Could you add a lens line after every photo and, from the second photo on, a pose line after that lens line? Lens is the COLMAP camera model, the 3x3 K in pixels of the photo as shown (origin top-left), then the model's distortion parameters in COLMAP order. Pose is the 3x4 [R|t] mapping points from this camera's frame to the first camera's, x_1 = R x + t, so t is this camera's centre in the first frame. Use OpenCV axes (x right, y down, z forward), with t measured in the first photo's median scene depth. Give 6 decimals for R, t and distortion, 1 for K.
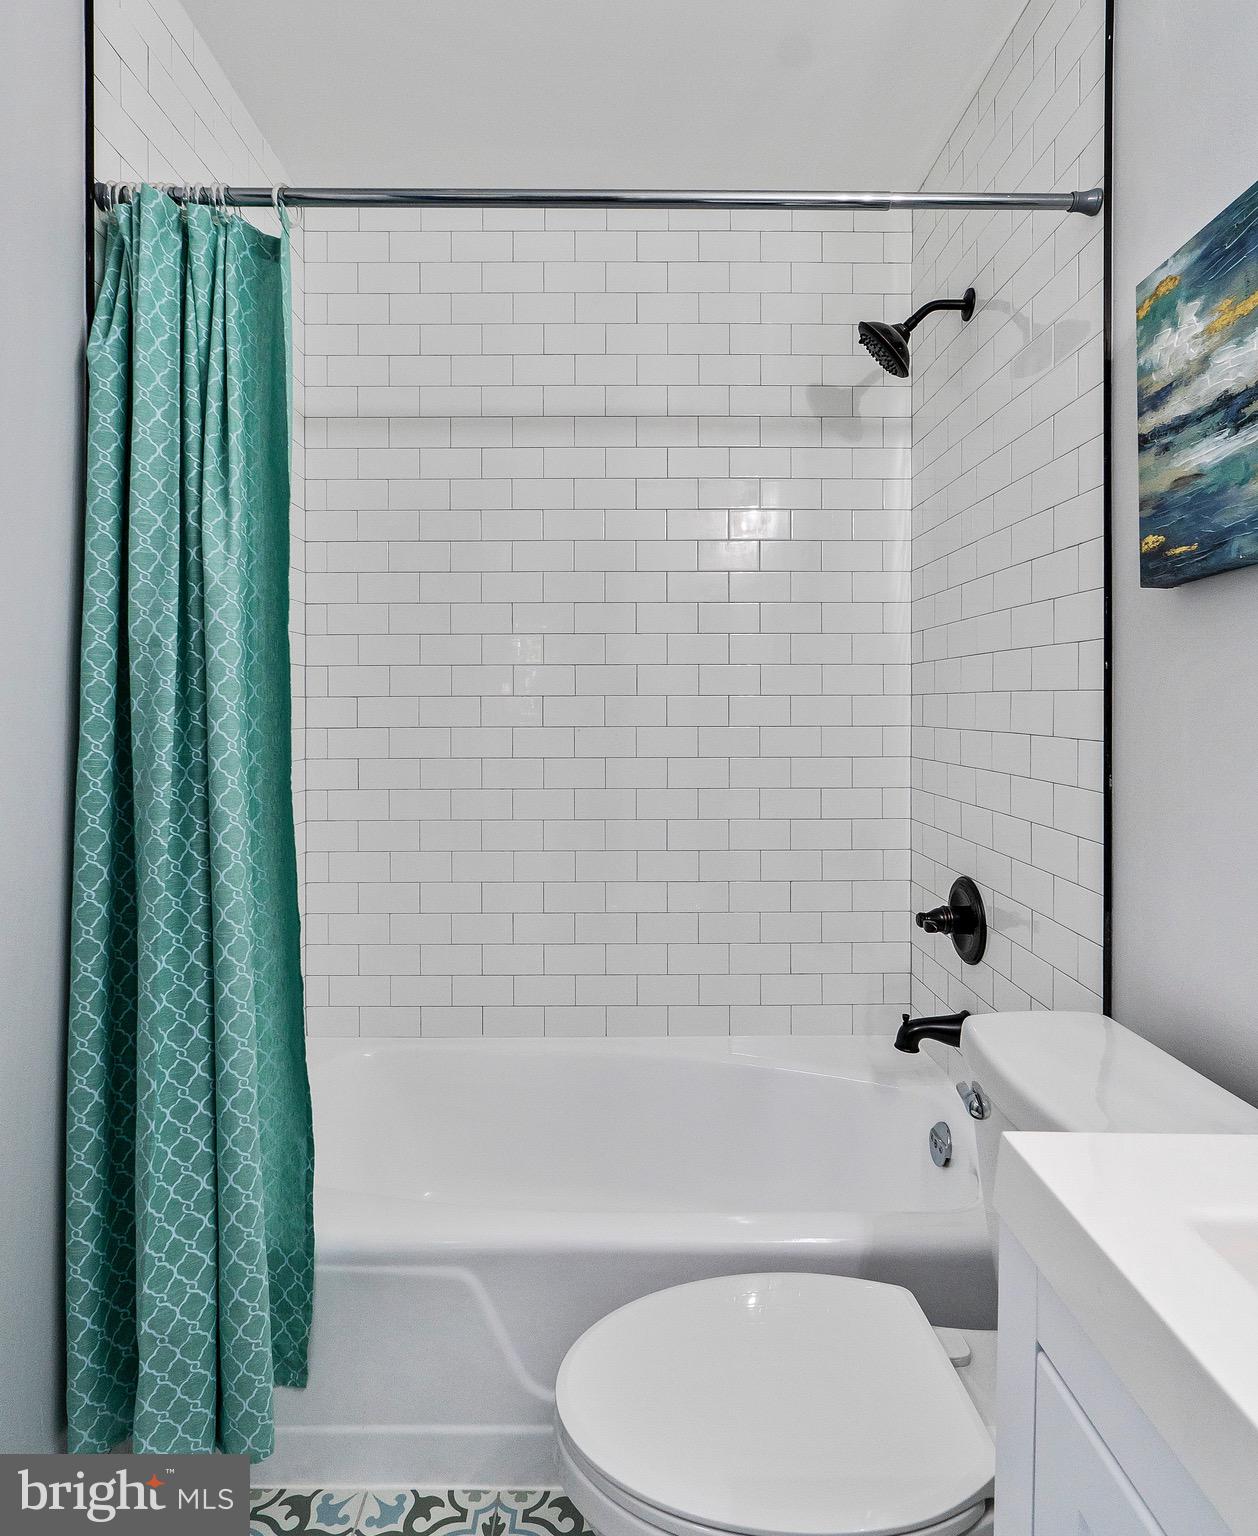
lens RADIAL K [[866.9, 0, 625.8], [0, 866.9, 712.9], [0, 0, 1]] dist [-0.002928, 0.001141]
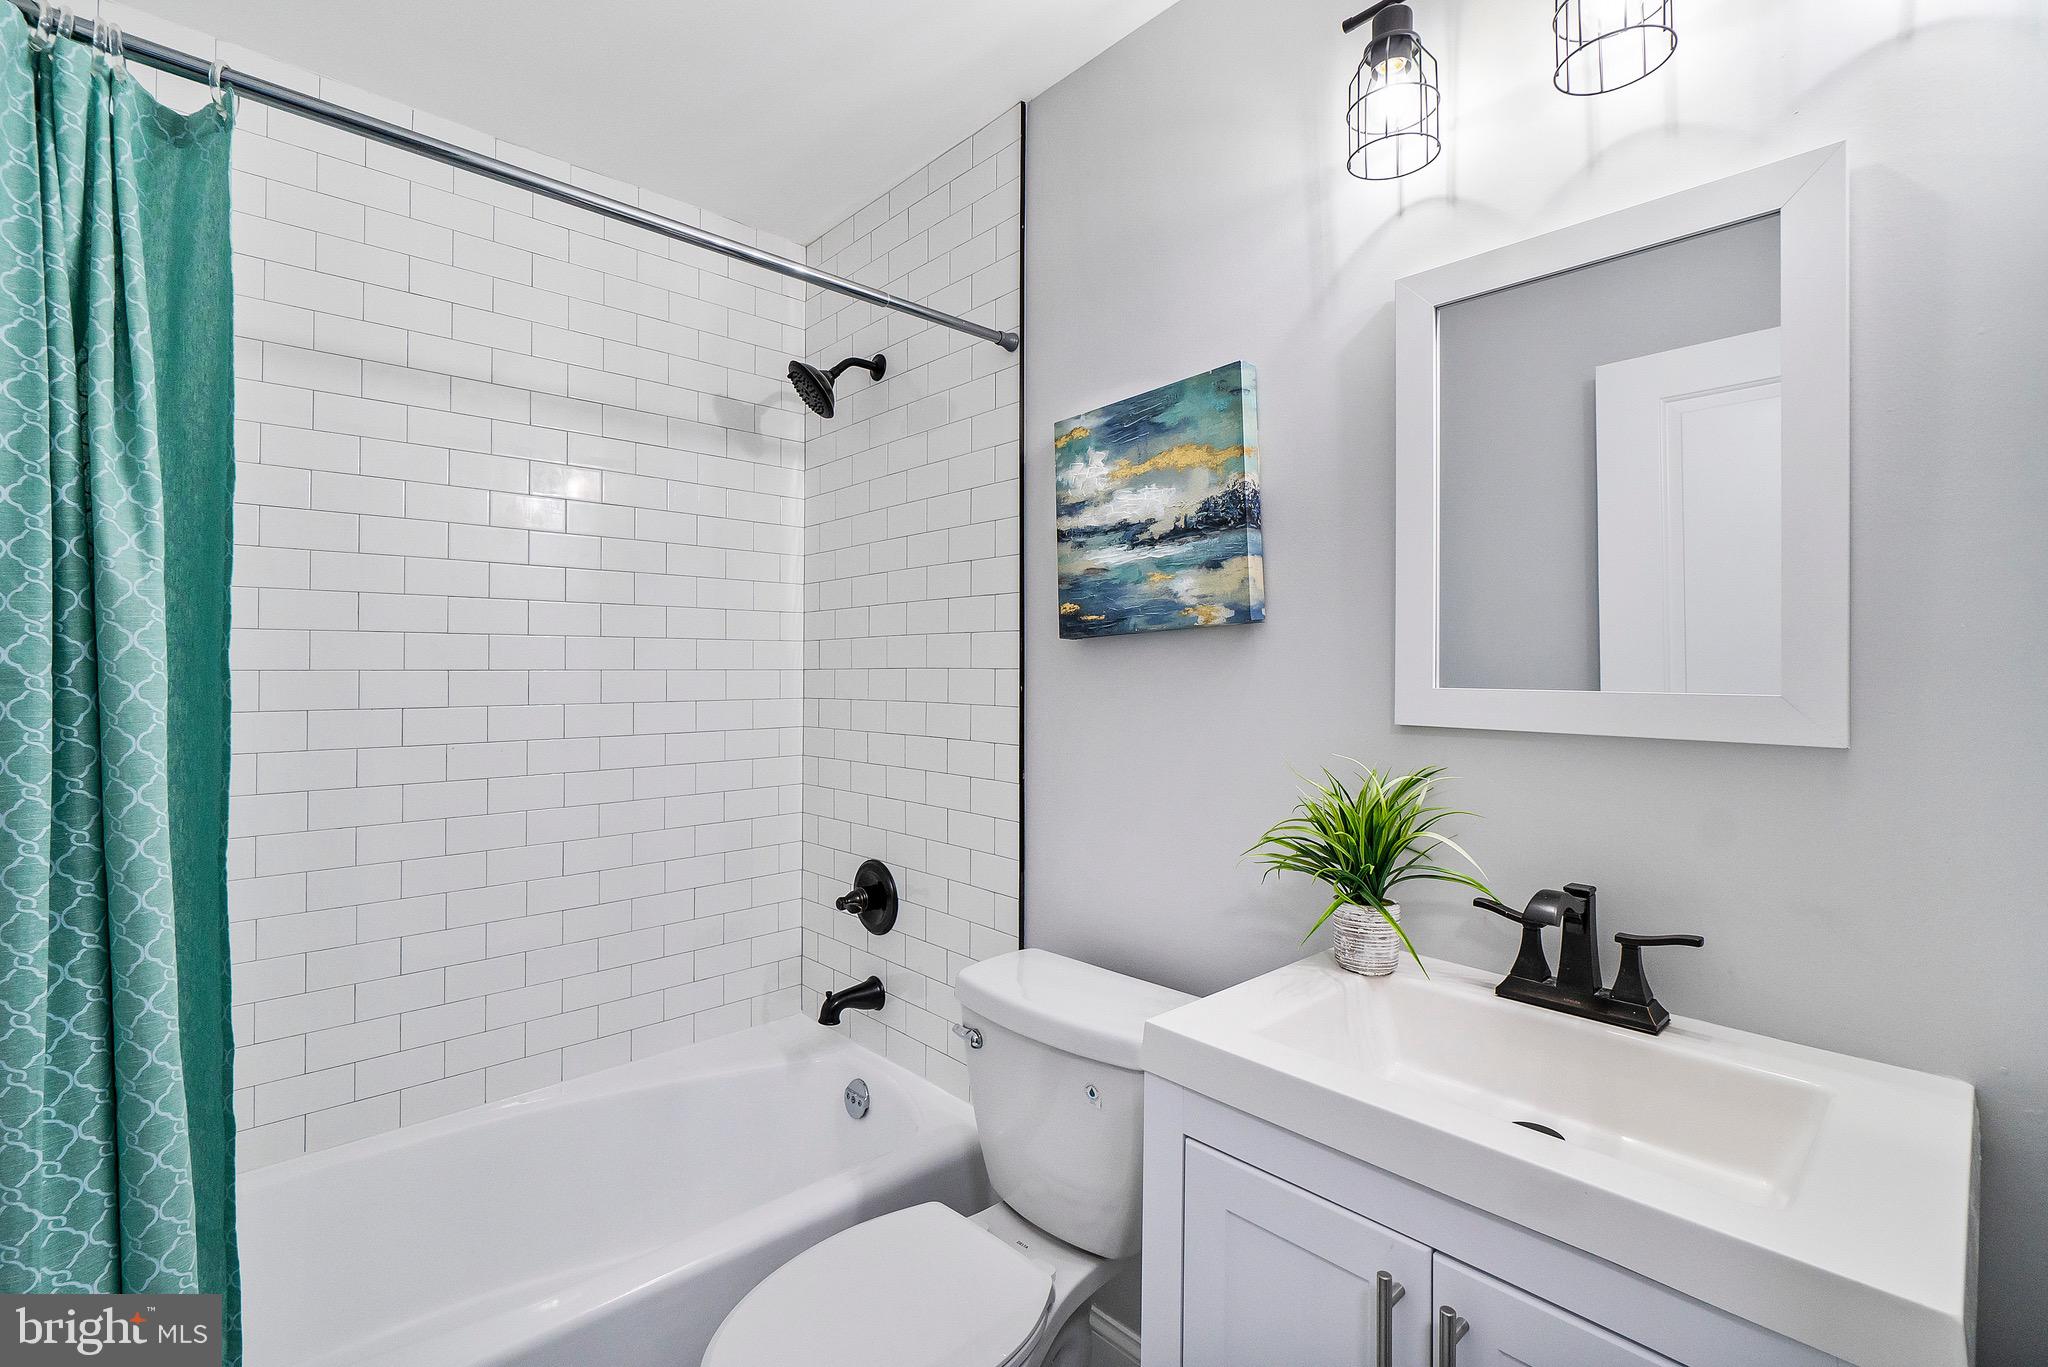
lens RADIAL K [[935.2, 0, 1009.8], [0, 935.2, 670.6], [0, 0, 1]] dist [-0.004008, 0.000741]
pose [[0.731987, 0.000534, 0.681318, -0.454072], [0.005296, 0.999965, -0.006474, -0.075639], [-0.681298, 0.008347, 0.731959, -0.051237]]
